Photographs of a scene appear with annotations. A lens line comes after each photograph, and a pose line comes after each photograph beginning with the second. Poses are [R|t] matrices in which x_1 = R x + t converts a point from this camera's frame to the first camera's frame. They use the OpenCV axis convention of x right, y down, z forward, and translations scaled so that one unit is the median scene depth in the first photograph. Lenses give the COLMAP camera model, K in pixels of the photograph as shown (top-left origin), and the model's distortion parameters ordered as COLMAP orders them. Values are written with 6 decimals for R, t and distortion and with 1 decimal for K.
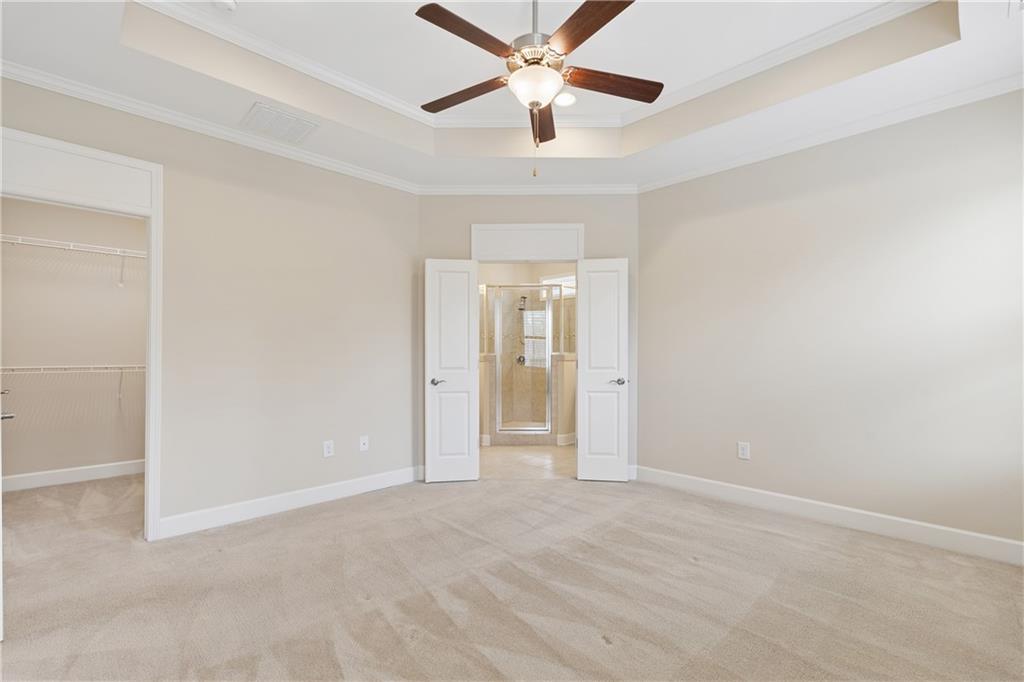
lens RADIAL K [[445.2, 0, 512.4], [0, 445.2, 343.9], [0, 0, 1]] dist [-0.008583, -0.000113]
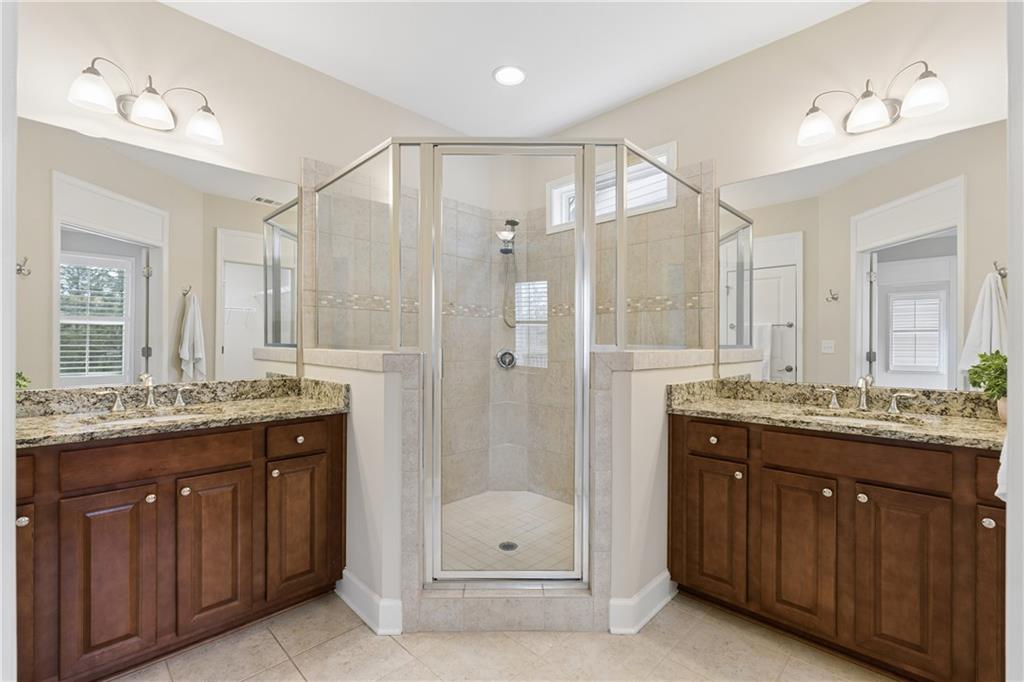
lens RADIAL K [[445.2, 0, 512.4], [0, 445.2, 343.9], [0, 0, 1]] dist [-0.008583, -0.000113]
pose [[0.999858, 0.005739, 0.015836, 0.032908], [-0.006017, 0.999827, 0.017582, 0.018920], [-0.015733, -0.017675, 0.999720, 0.962403]]
